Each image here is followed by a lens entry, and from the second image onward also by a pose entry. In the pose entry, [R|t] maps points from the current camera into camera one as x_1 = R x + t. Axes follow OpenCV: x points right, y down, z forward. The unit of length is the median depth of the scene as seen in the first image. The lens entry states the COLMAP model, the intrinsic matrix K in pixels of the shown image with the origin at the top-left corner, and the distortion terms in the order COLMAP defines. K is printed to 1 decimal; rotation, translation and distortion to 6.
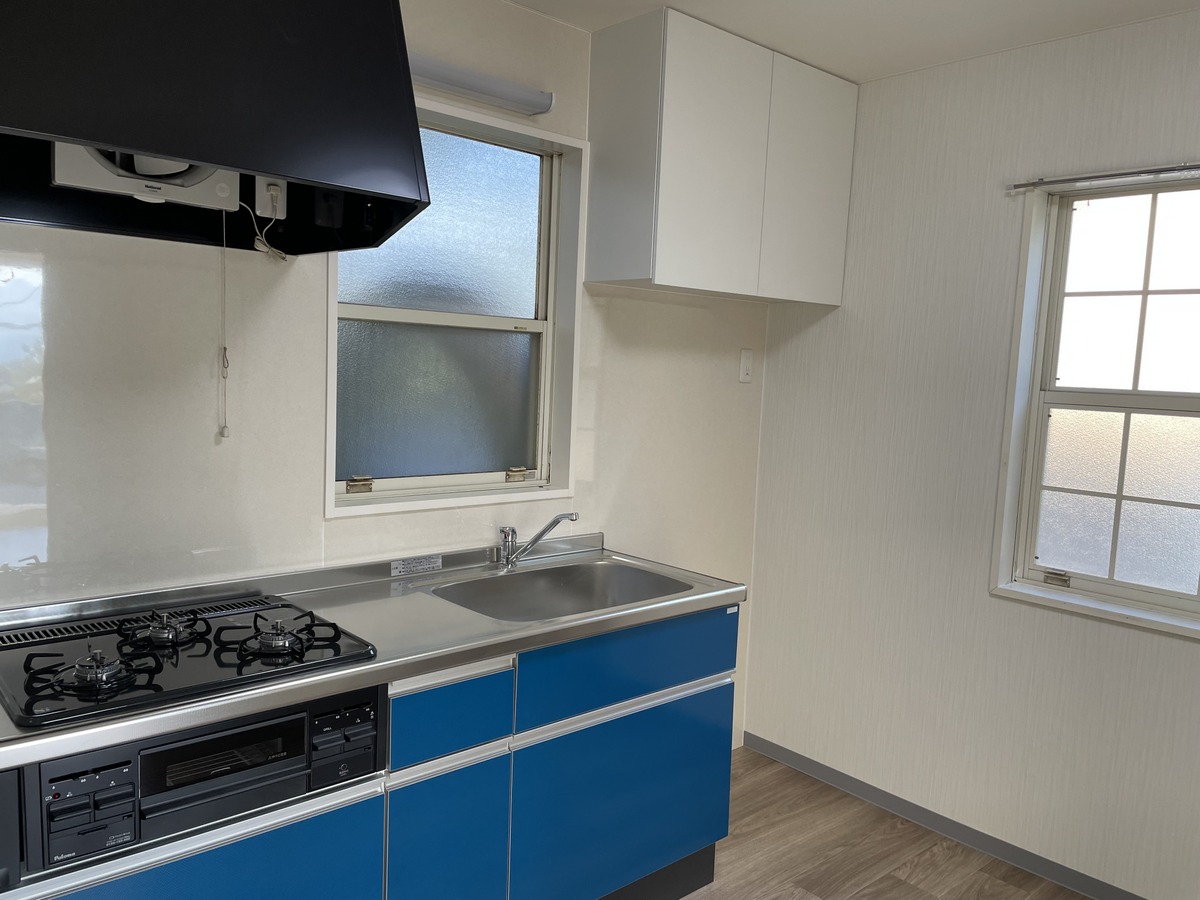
lens RADIAL K [[910.3, 0, 621.3], [0, 910.3, 457.1], [0, 0, 1]] dist [0.126741, -0.120530]
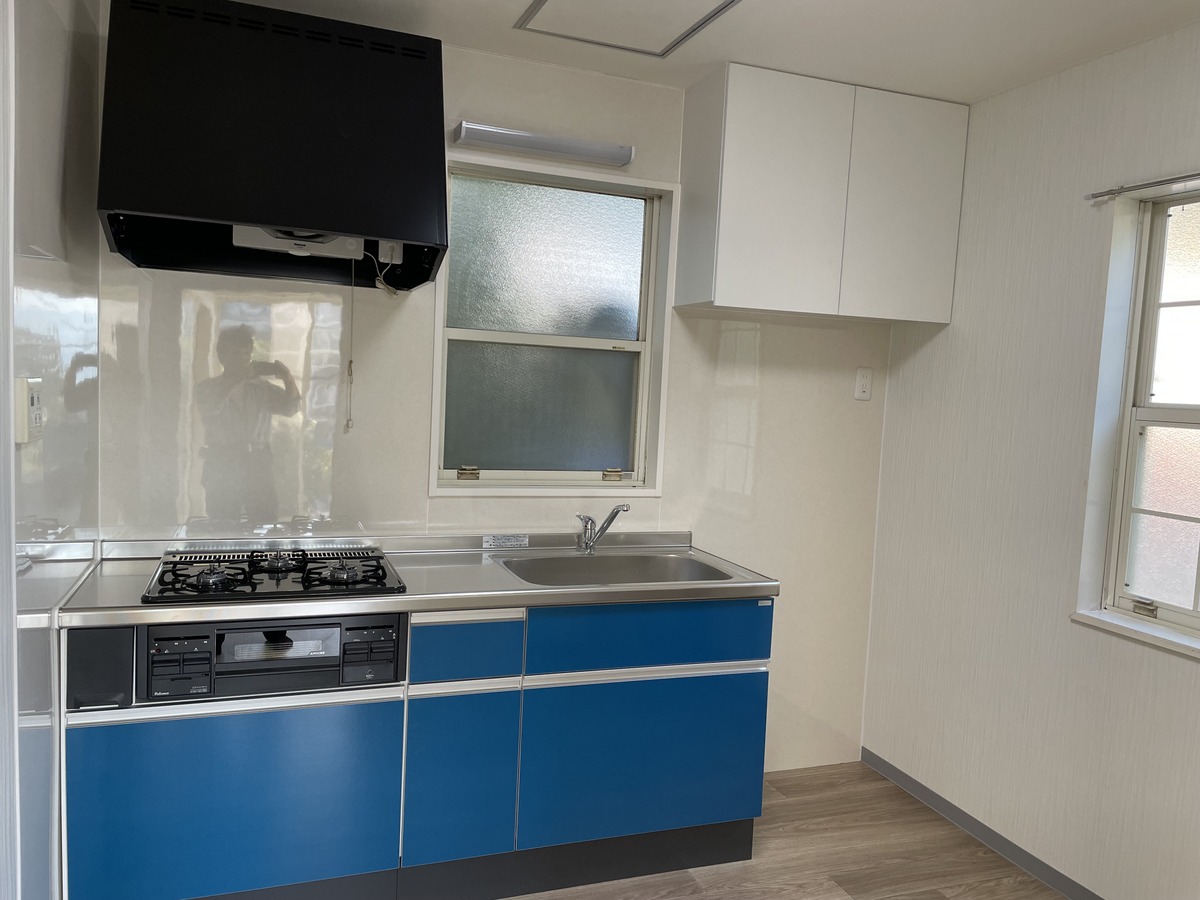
lens RADIAL K [[910.3, 0, 621.3], [0, 910.3, 457.1], [0, 0, 1]] dist [0.126741, -0.120530]
pose [[0.931777, 0.031762, -0.361638, 0.321021], [-0.046676, 0.998379, -0.032576, 0.035262], [0.360017, 0.047233, 0.931749, -0.069803]]
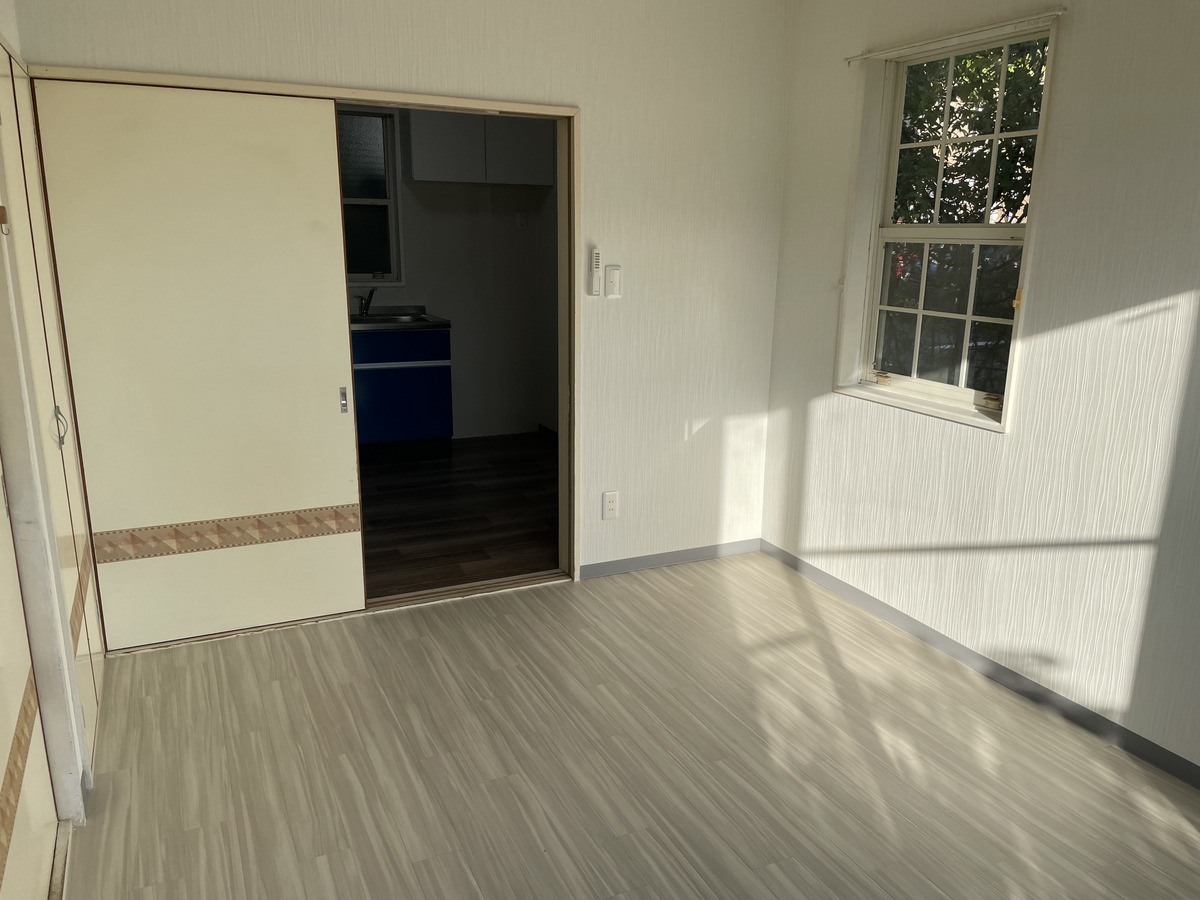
lens RADIAL K [[910.3, 0, 621.3], [0, 910.3, 457.1], [0, 0, 1]] dist [0.126741, -0.120530]
pose [[0.957346, 0.044712, -0.285464, 1.097164], [-0.007590, 0.991505, 0.129845, 0.162902], [0.288845, -0.122140, 0.949553, -0.960419]]
